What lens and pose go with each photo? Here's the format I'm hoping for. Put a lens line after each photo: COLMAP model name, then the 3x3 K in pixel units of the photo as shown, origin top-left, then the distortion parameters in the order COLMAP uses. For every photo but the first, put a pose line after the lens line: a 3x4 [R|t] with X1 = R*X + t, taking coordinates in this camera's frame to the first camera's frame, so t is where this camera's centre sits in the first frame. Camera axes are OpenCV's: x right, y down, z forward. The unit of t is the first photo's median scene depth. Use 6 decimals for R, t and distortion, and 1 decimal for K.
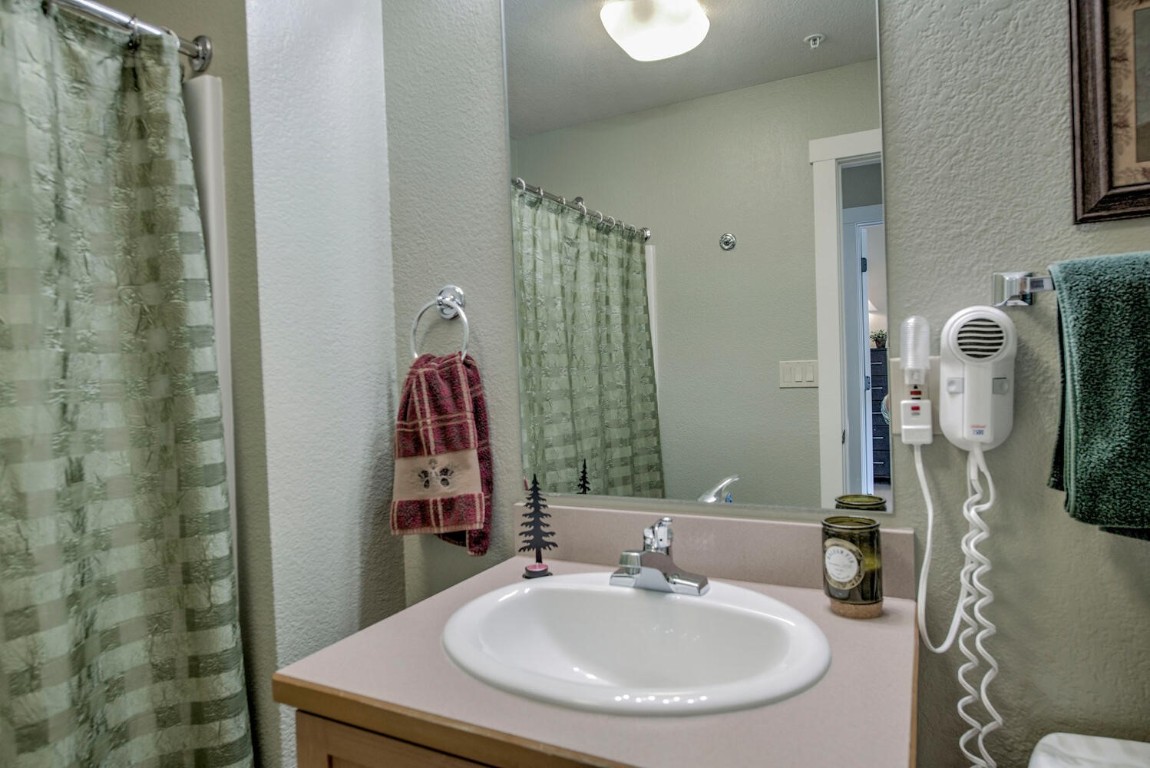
lens RADIAL K [[694.3, 0, 575.4], [0, 694.3, 389.1], [0, 0, 1]] dist [-0.002250, -0.002107]
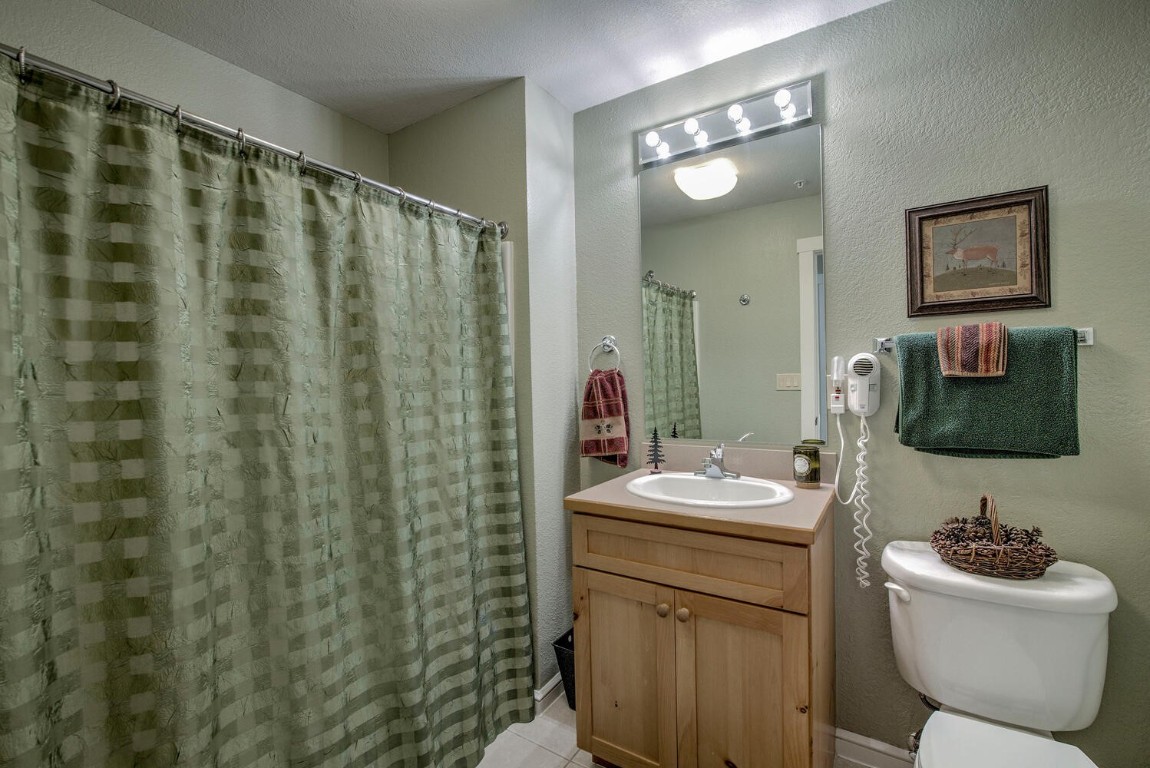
lens RADIAL K [[503.1, 0, 576.9], [0, 503.1, 388.0], [0, 0, 1]] dist [-0.014251, -0.000889]
pose [[0.995294, 0.016125, -0.095547, -0.140856], [-0.016675, 0.999849, -0.004961, 0.014031], [0.095453, 0.006531, 0.995413, -0.508979]]
